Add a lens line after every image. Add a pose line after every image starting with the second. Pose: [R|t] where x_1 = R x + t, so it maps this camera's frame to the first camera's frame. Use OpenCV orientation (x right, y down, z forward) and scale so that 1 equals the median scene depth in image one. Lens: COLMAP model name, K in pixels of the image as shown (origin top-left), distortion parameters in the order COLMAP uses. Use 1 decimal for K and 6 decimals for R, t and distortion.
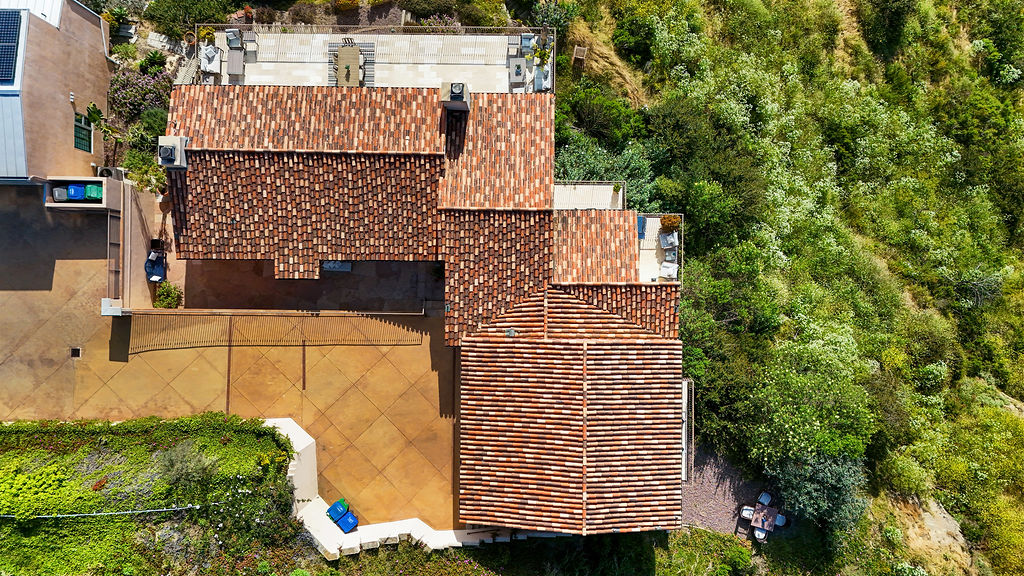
lens RADIAL K [[754.5, 0, 512.0], [0, 754.5, 288.0], [0, 0, 1]] dist [0.008496, 0.000786]
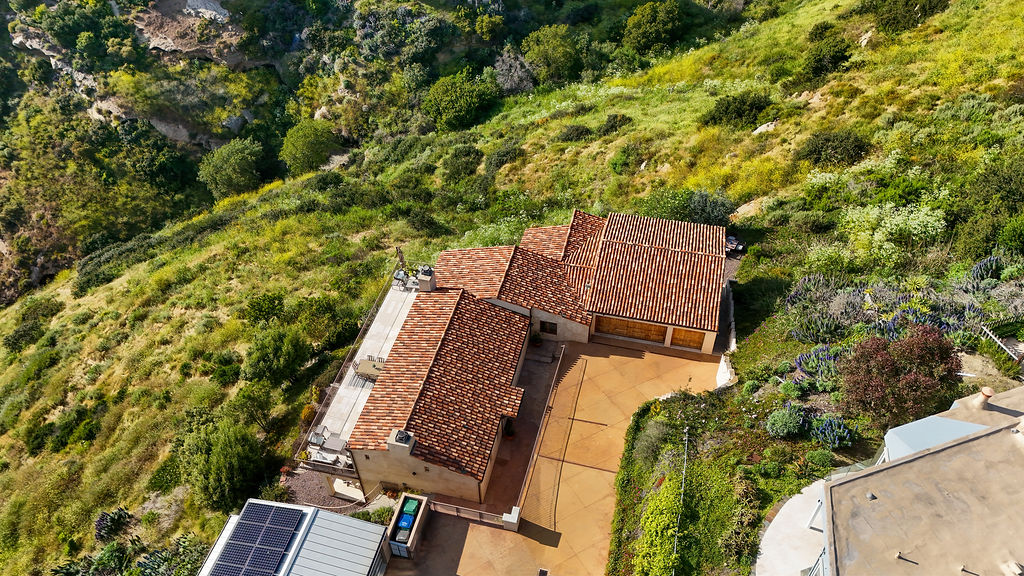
lens RADIAL K [[754.5, 0, 512.0], [0, 754.5, 288.0], [0, 0, 1]] dist [0.008496, 0.000786]
pose [[0.225305, -0.680461, 0.697288, -1.092075], [0.974141, 0.144879, -0.173378, 0.173129], [0.016955, 0.718319, 0.695507, -0.032975]]
